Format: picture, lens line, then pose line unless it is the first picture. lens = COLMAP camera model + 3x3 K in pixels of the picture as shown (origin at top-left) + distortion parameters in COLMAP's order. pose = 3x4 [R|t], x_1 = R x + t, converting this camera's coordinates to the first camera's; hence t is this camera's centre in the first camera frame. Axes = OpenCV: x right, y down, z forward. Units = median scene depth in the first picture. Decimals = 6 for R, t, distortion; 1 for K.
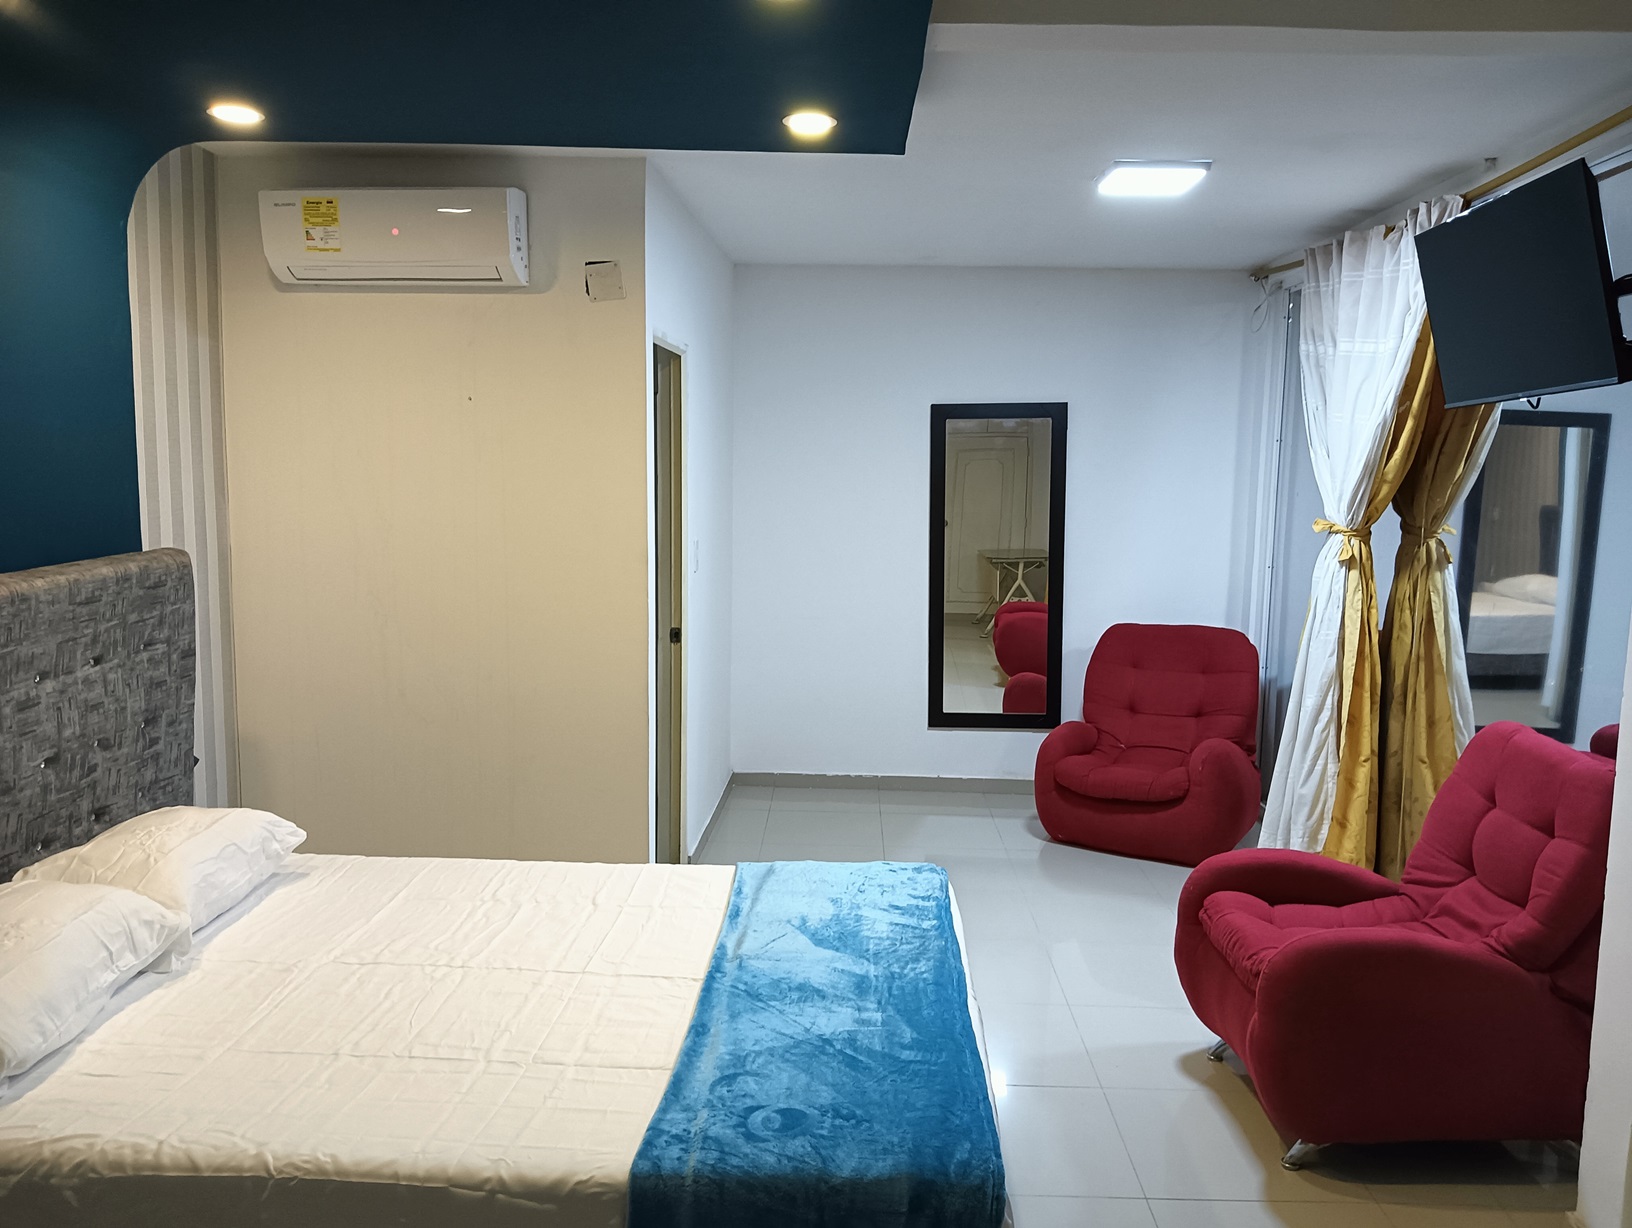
lens RADIAL K [[1337.1, 0, 816.0], [0, 1337.1, 614.0], [0, 0, 1]] dist [0.007501, -0.054778]
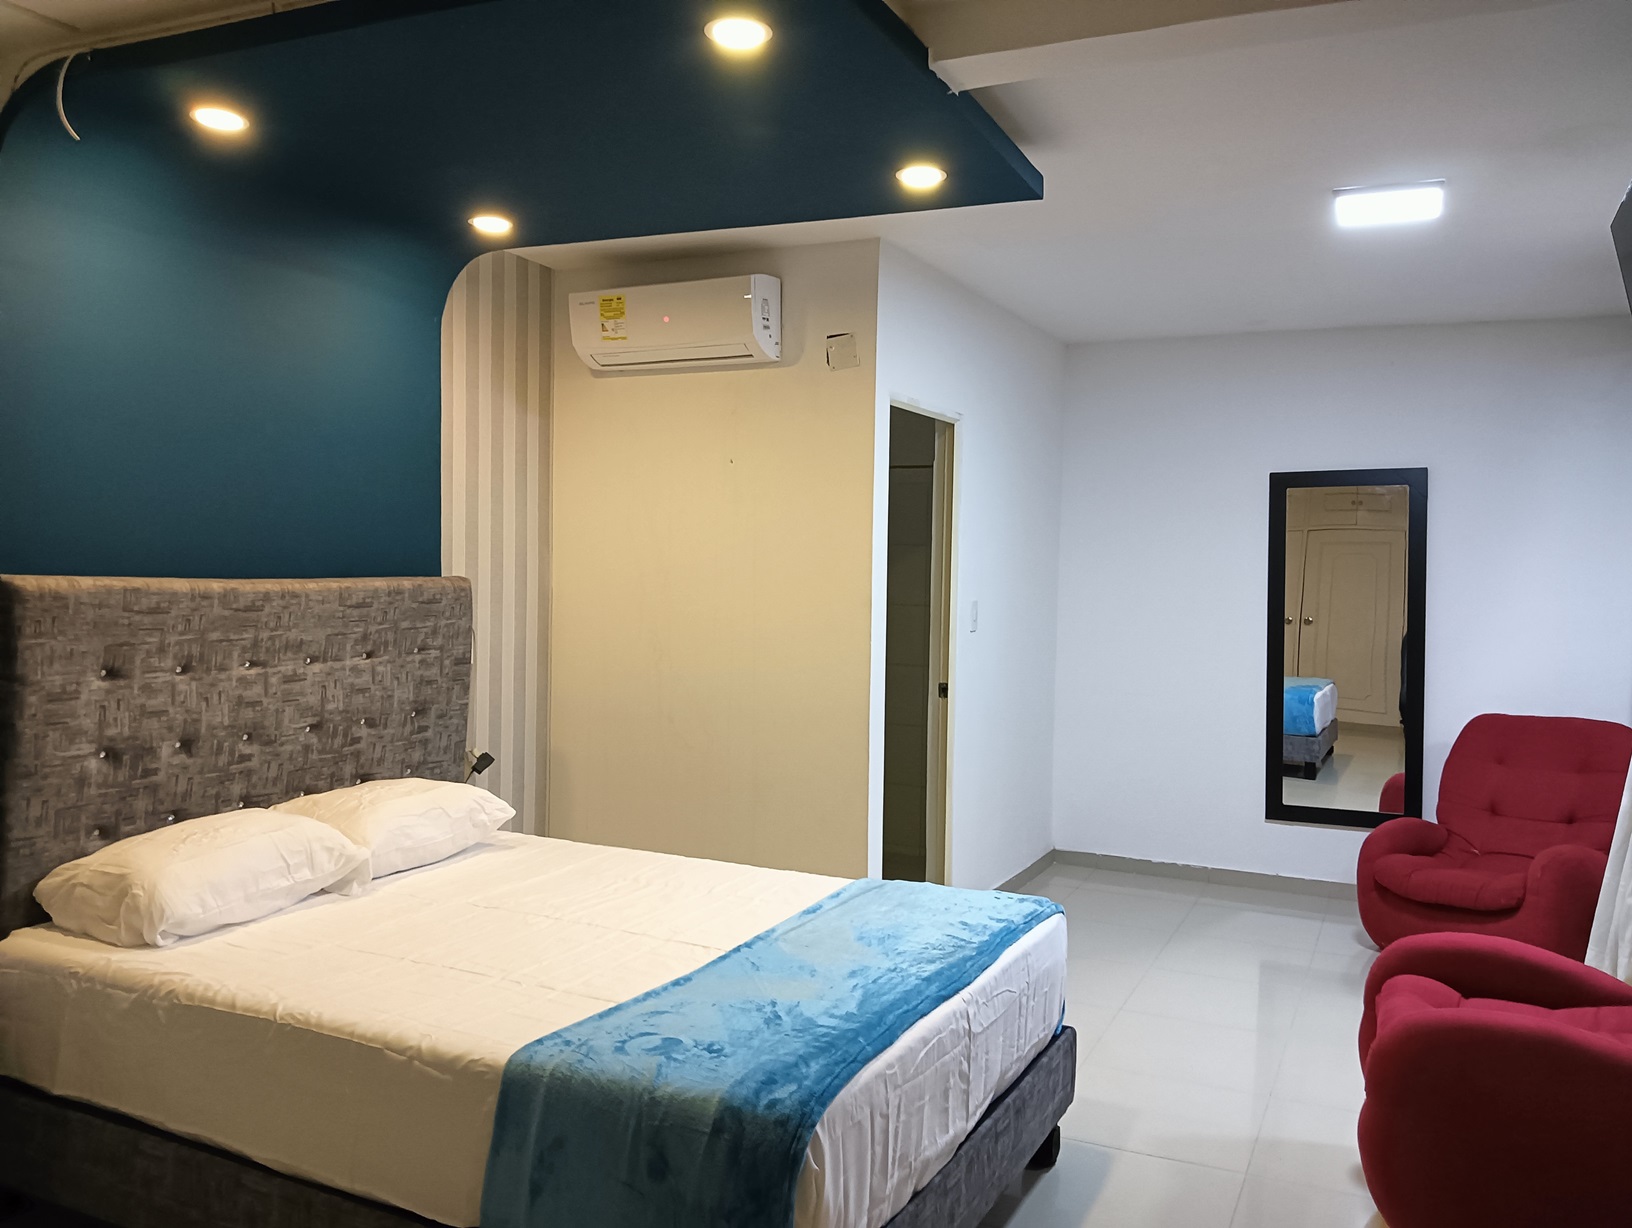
lens RADIAL K [[1321.2, 0, 782.8], [0, 1321.2, 598.9], [0, 0, 1]] dist [0.187990, -0.474499]
pose [[0.908930, 0.014867, -0.416683, 0.340514], [-0.056893, 0.994439, -0.088622, 0.071242], [0.413049, 0.104258, 0.904722, 0.008331]]
